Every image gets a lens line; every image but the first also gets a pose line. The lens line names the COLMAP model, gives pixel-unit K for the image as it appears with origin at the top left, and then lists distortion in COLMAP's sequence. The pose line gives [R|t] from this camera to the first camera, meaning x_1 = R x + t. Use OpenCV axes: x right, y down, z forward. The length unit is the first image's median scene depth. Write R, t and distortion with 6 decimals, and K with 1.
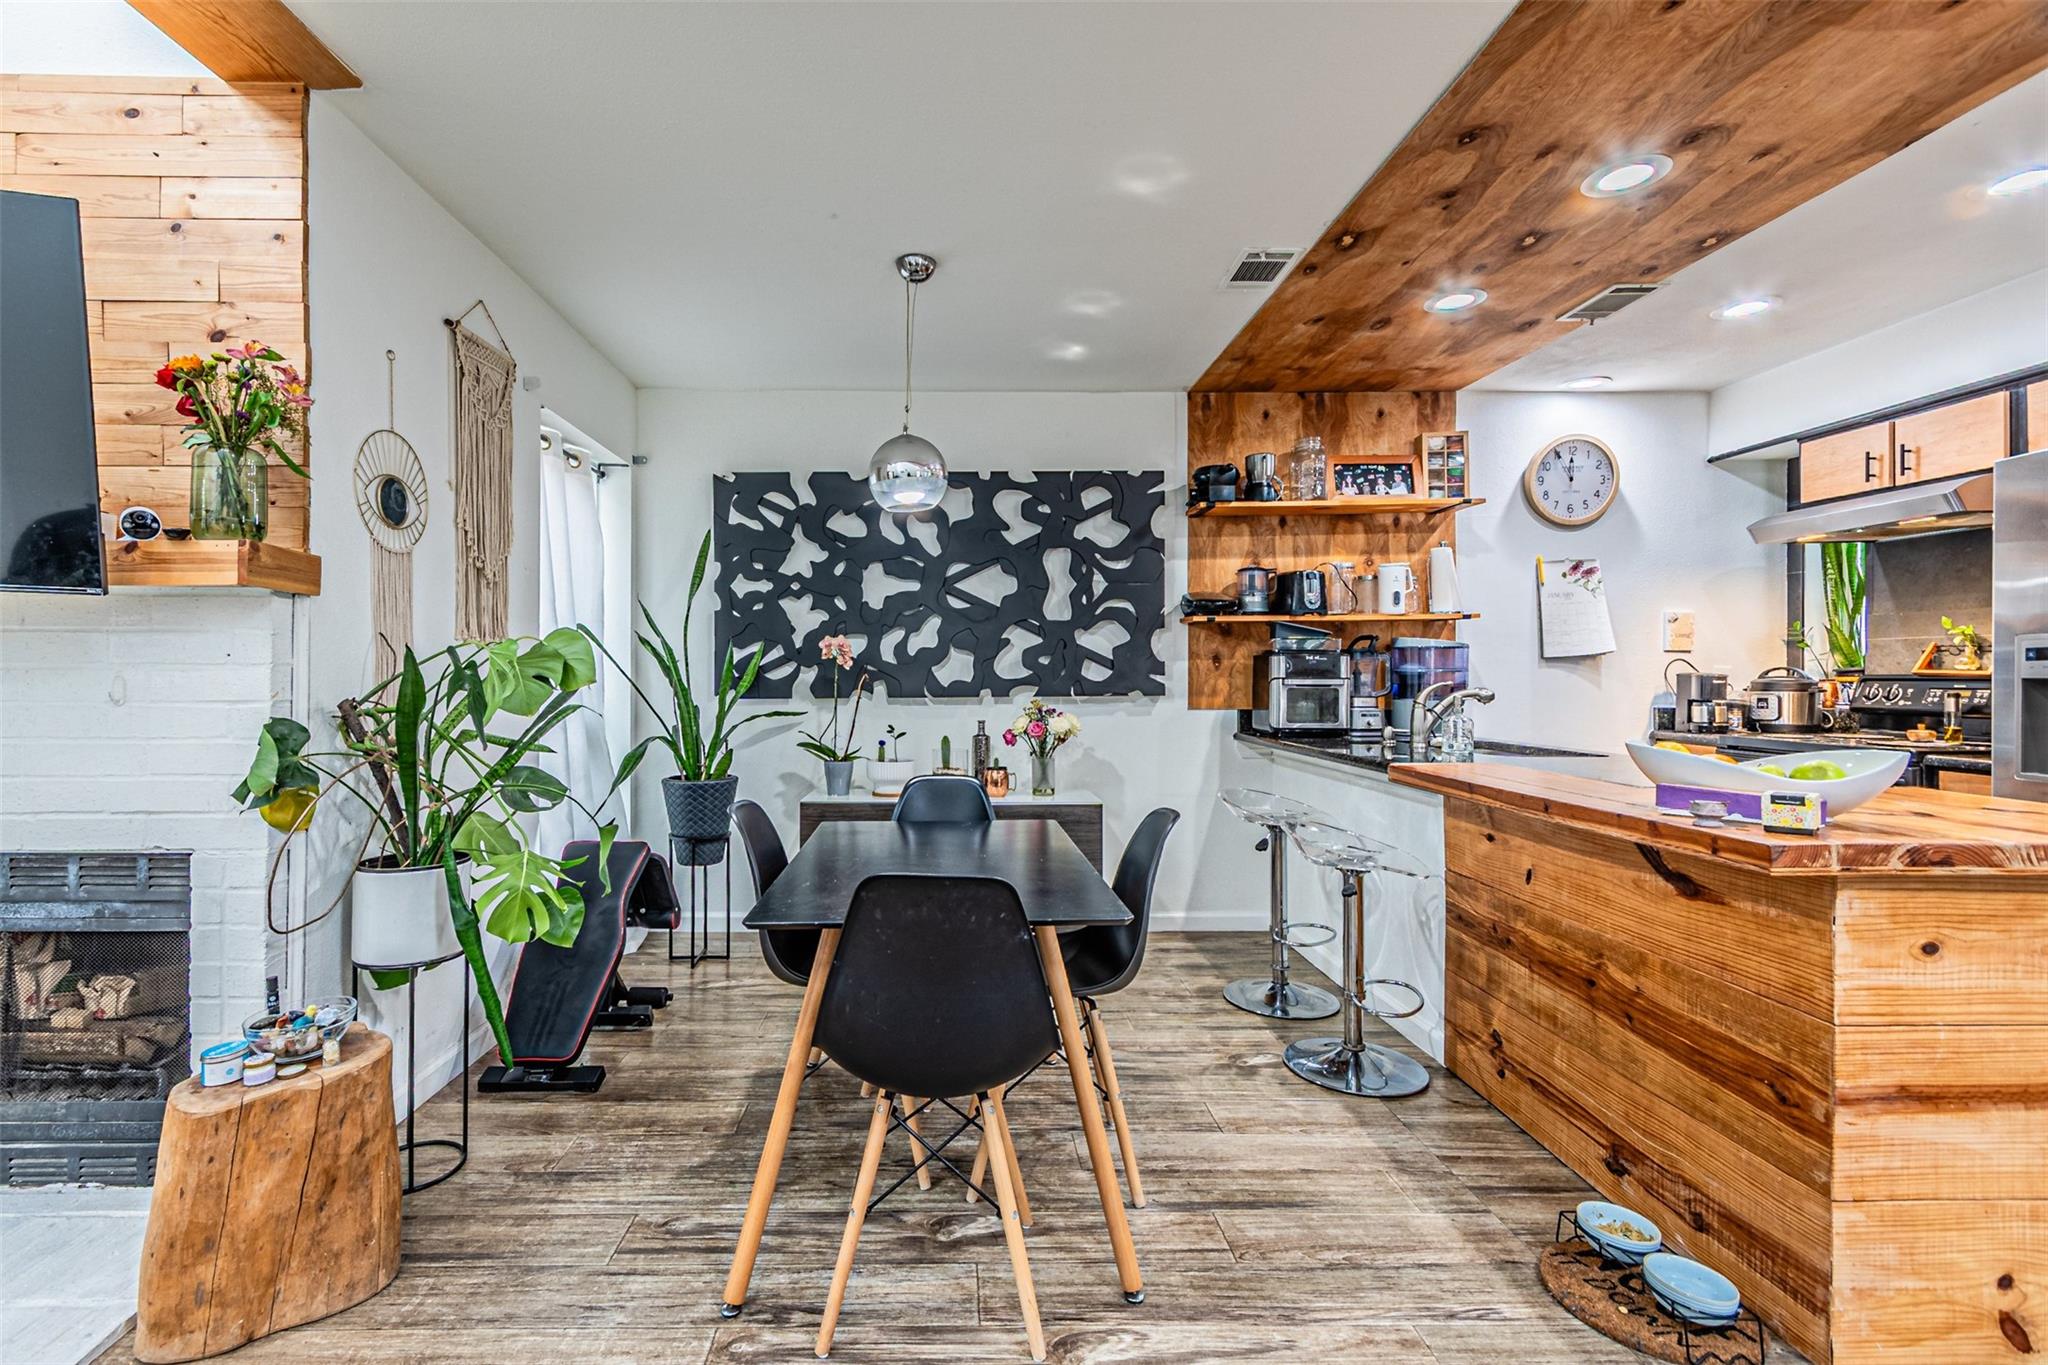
lens RADIAL K [[893.1, 0, 962.0], [0, 893.1, 672.6], [0, 0, 1]] dist [0.002842, -0.000603]
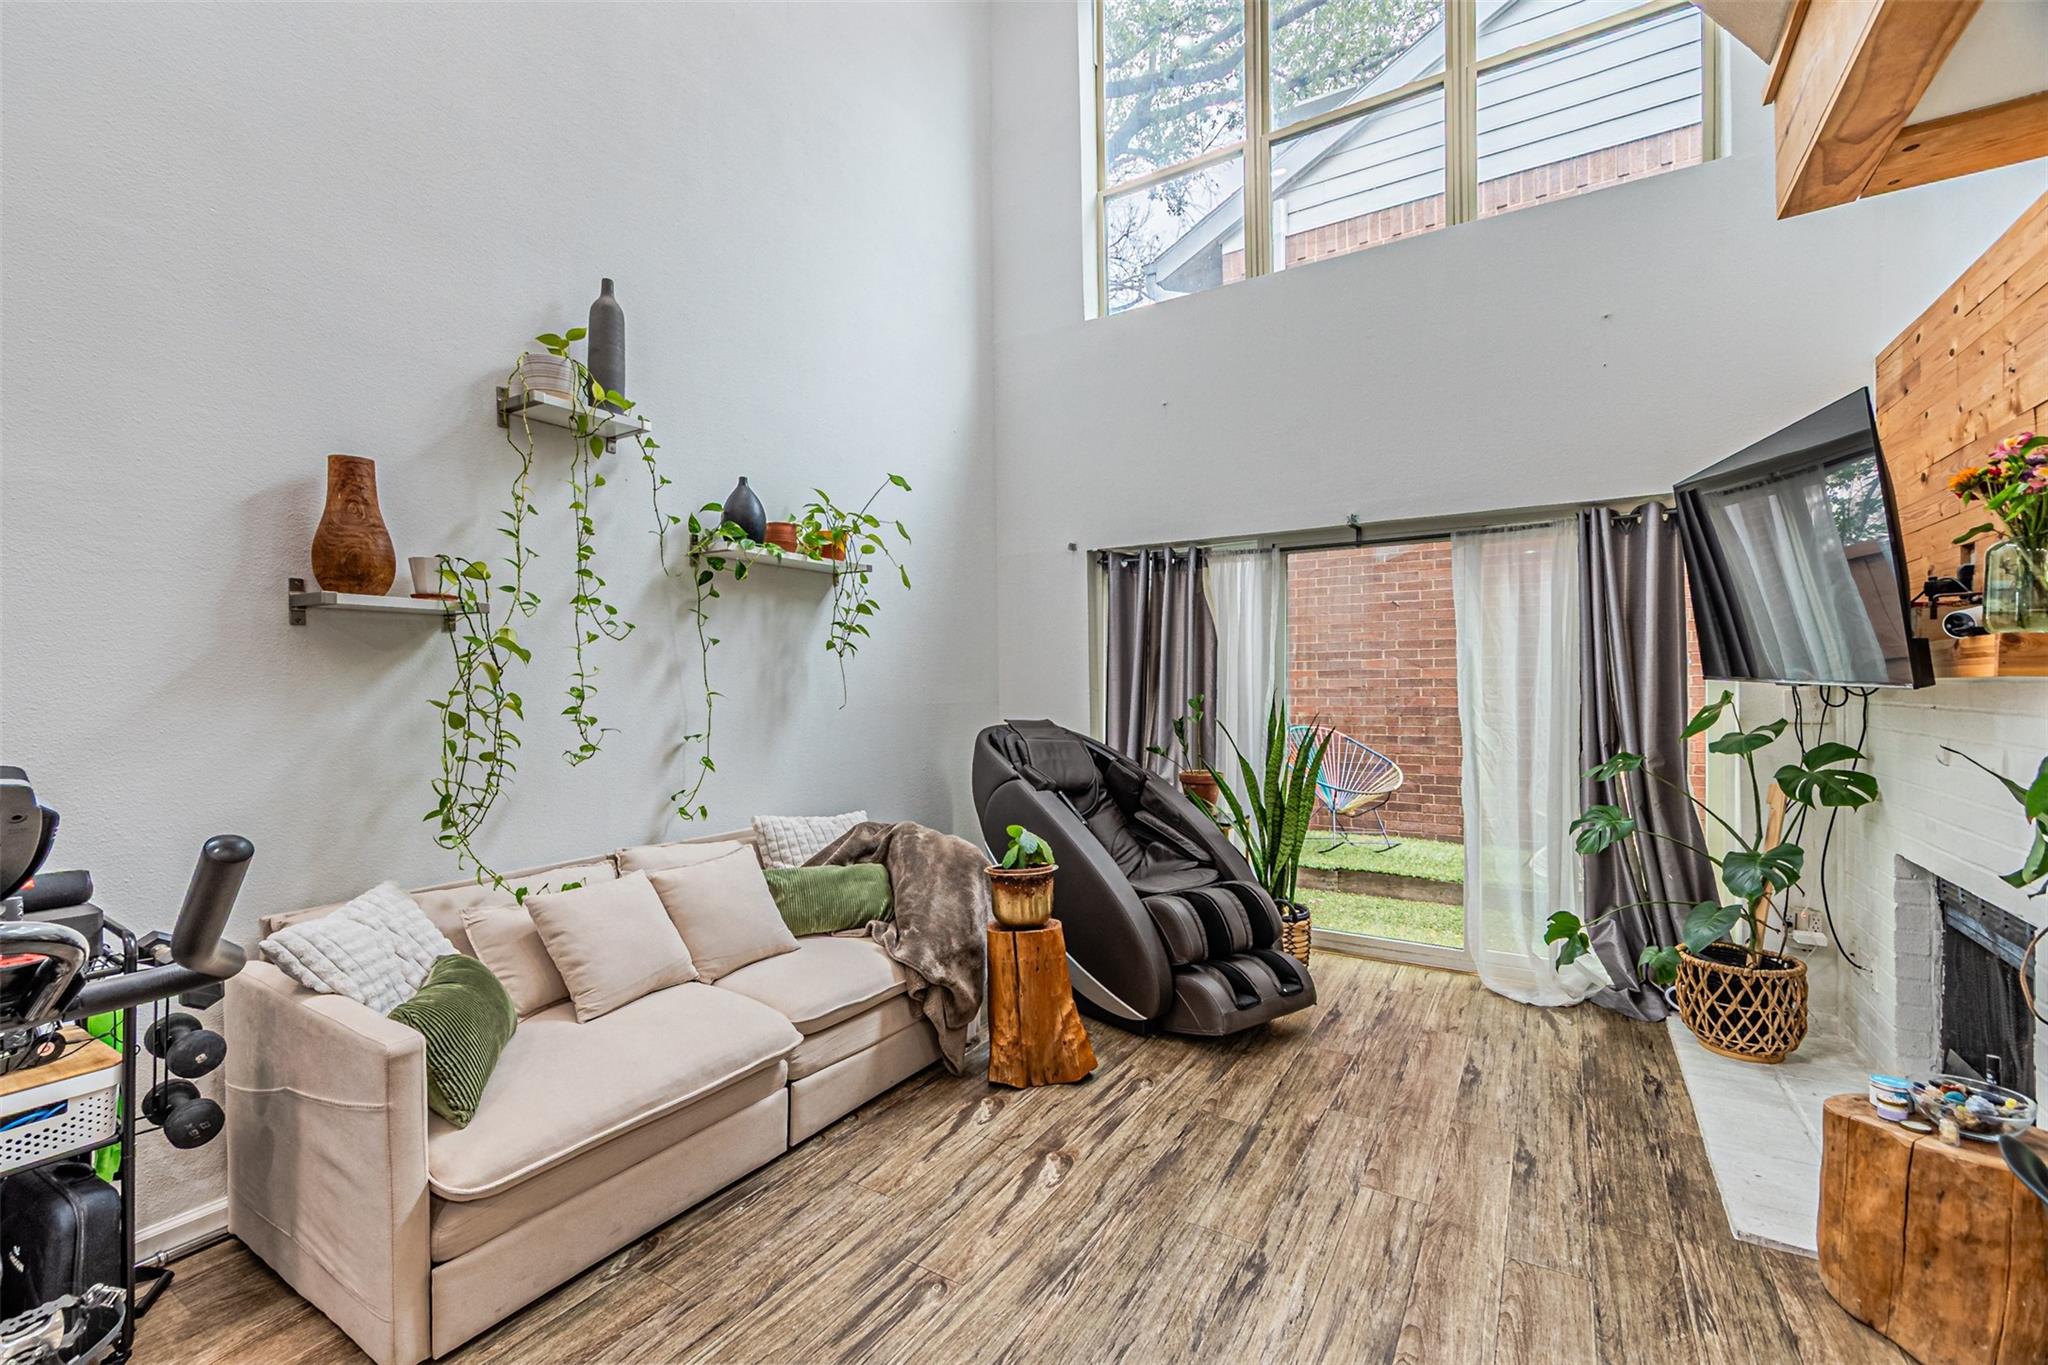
lens RADIAL K [[887.0, 0, 997.7], [0, 887.0, 695.0], [0, 0, 1]] dist [0.002752, -0.000040]
pose [[-0.545628, 0.011439, -0.837950, 0.313443], [0.008782, 0.999930, 0.007931, -0.042110], [0.837982, -0.003032, -0.545690, 0.260628]]
